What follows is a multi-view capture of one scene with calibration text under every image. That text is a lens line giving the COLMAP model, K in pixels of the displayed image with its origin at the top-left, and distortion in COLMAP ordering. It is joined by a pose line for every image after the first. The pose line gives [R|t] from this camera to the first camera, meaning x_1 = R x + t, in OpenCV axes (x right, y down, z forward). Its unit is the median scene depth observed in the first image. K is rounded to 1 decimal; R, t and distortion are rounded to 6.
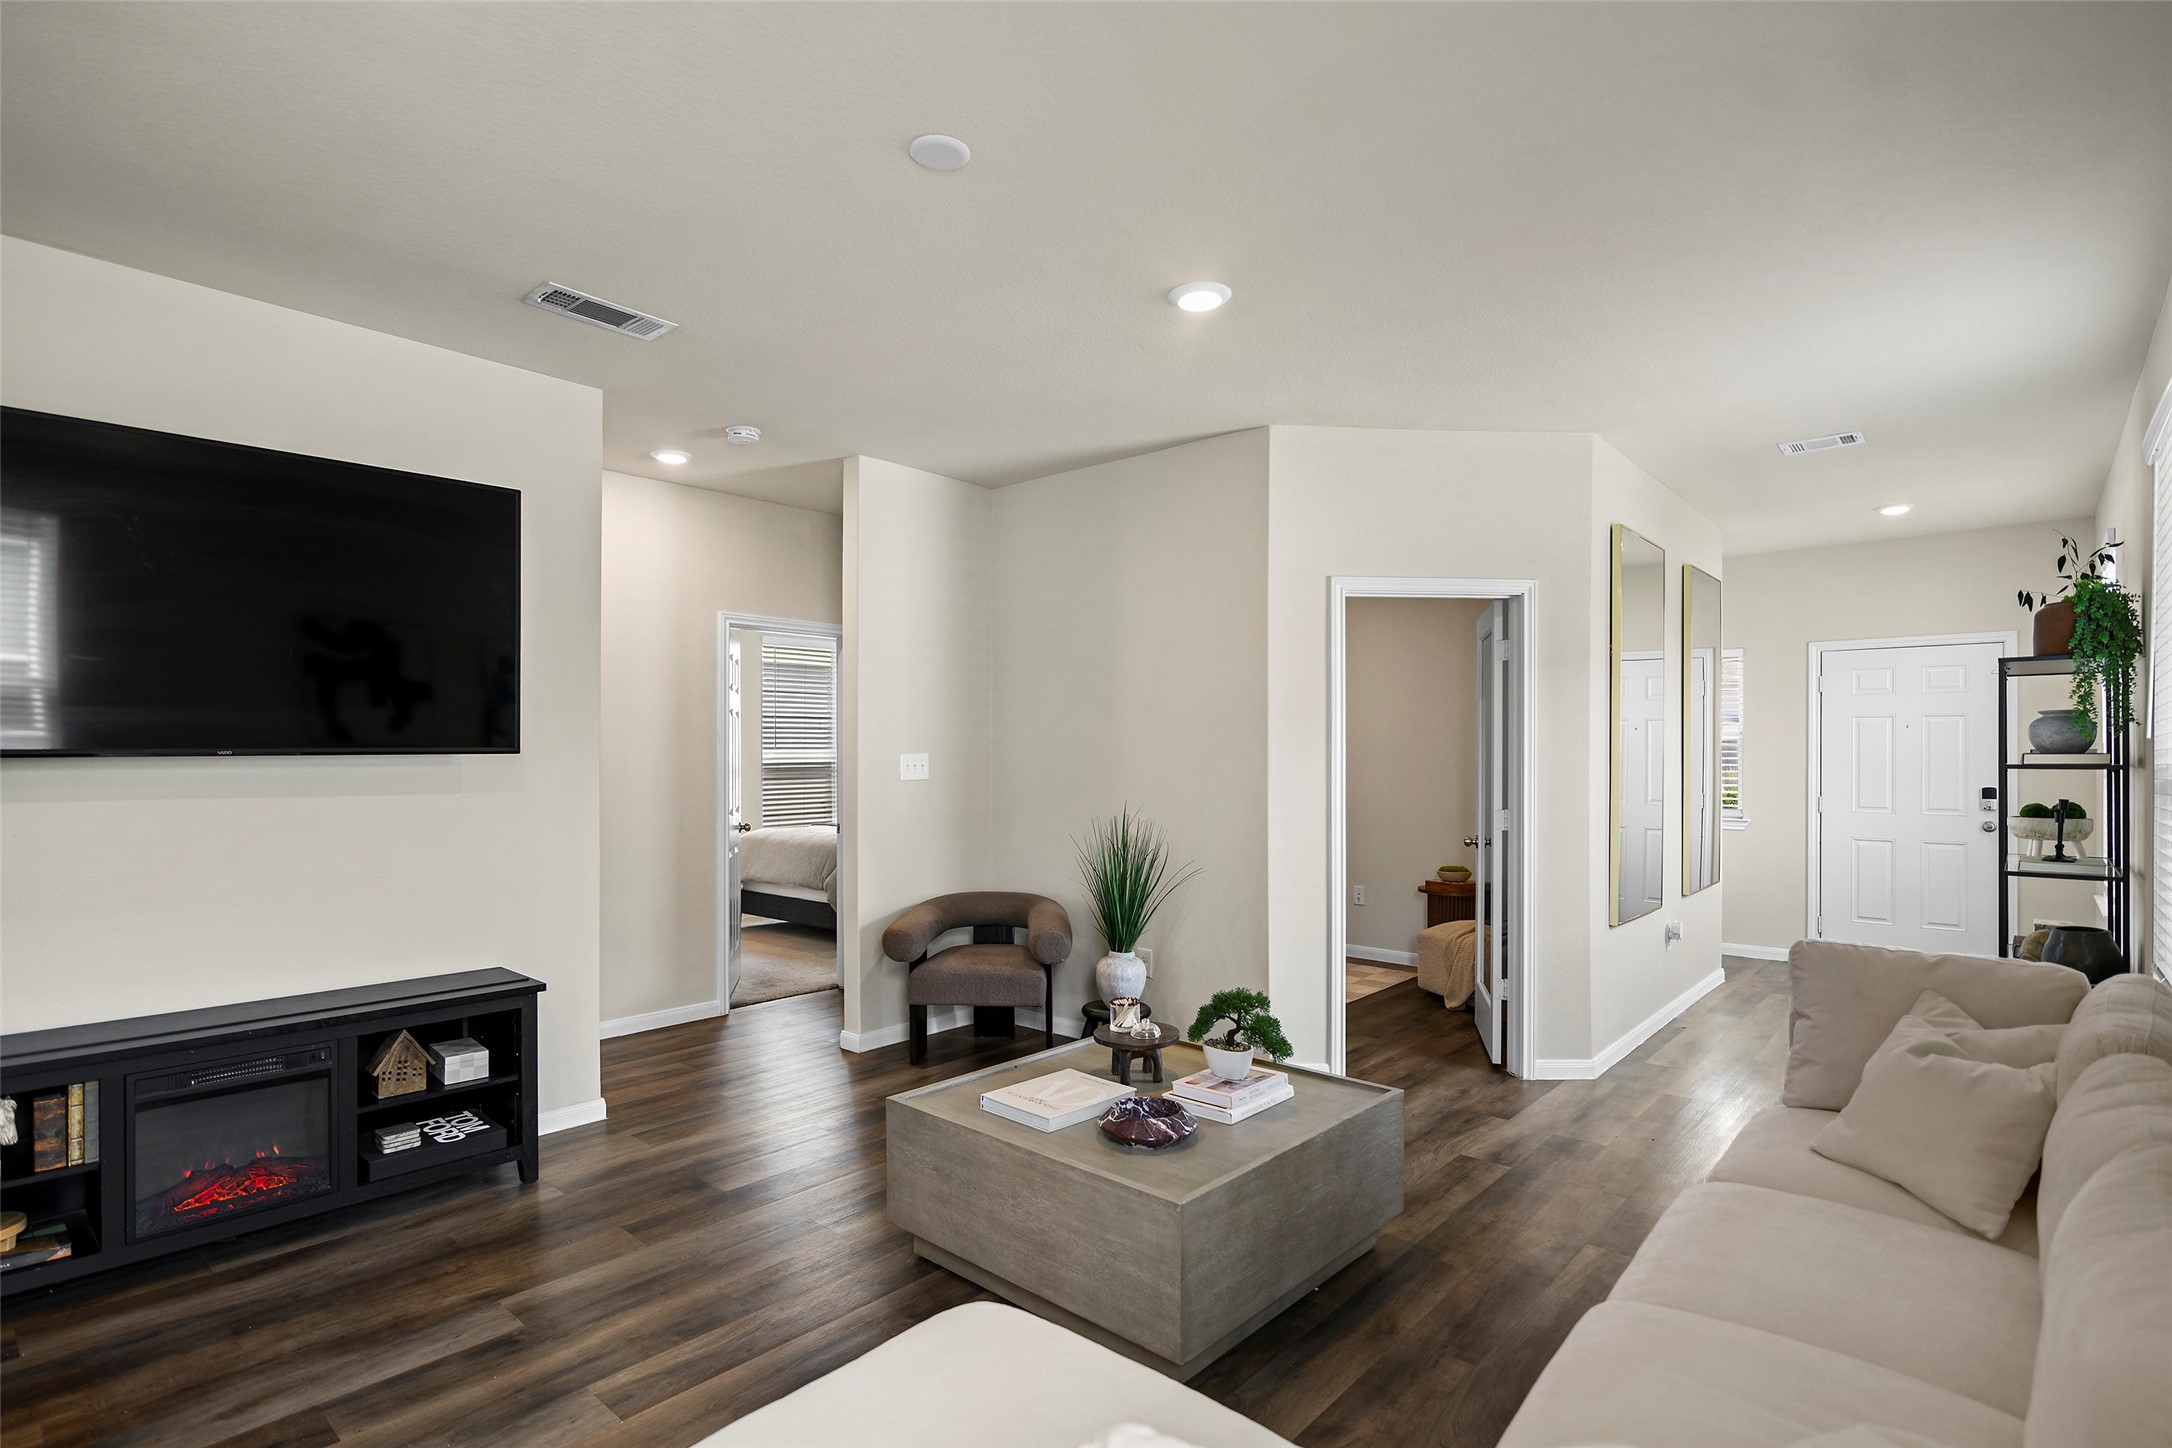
lens RADIAL K [[1063.9, 0, 1073.0], [0, 1063.9, 744.3], [0, 0, 1]] dist [0.000507, -0.008608]
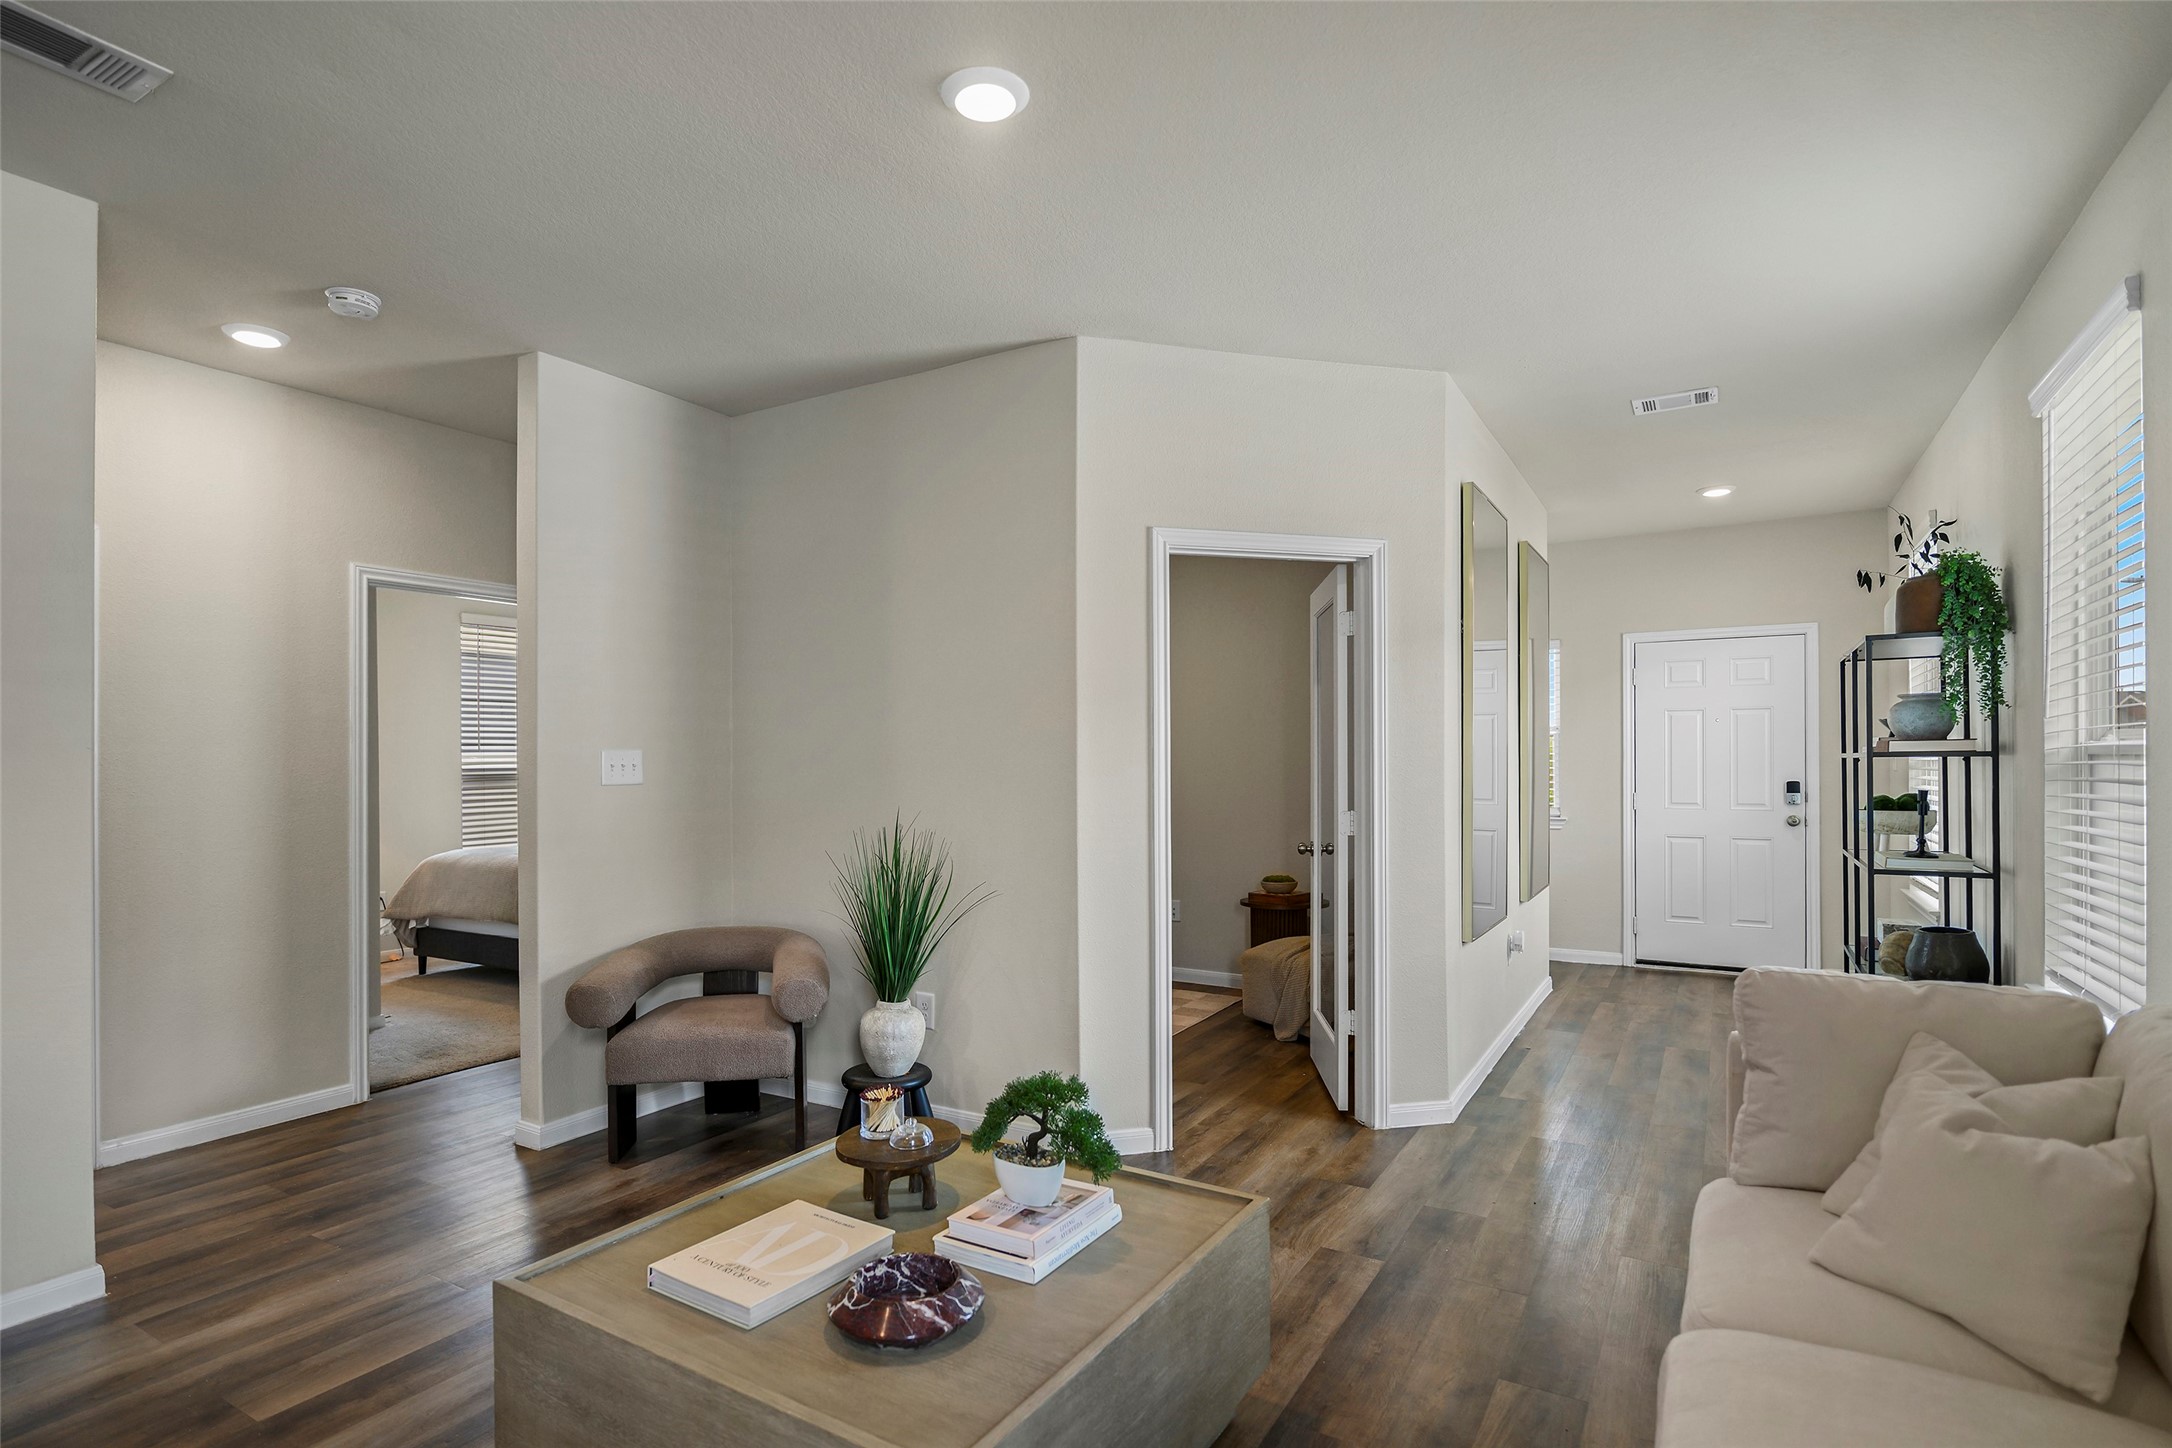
lens RADIAL K [[1087.9, 0, 1080.9], [0, 1087.9, 747.4], [0, 0, 1]] dist [-0.009789, -0.000598]
pose [[0.981421, -0.004636, 0.191808, 0.028351], [0.005347, 0.999981, -0.003190, 0.012411], [-0.191790, 0.004156, 0.981427, 0.190506]]
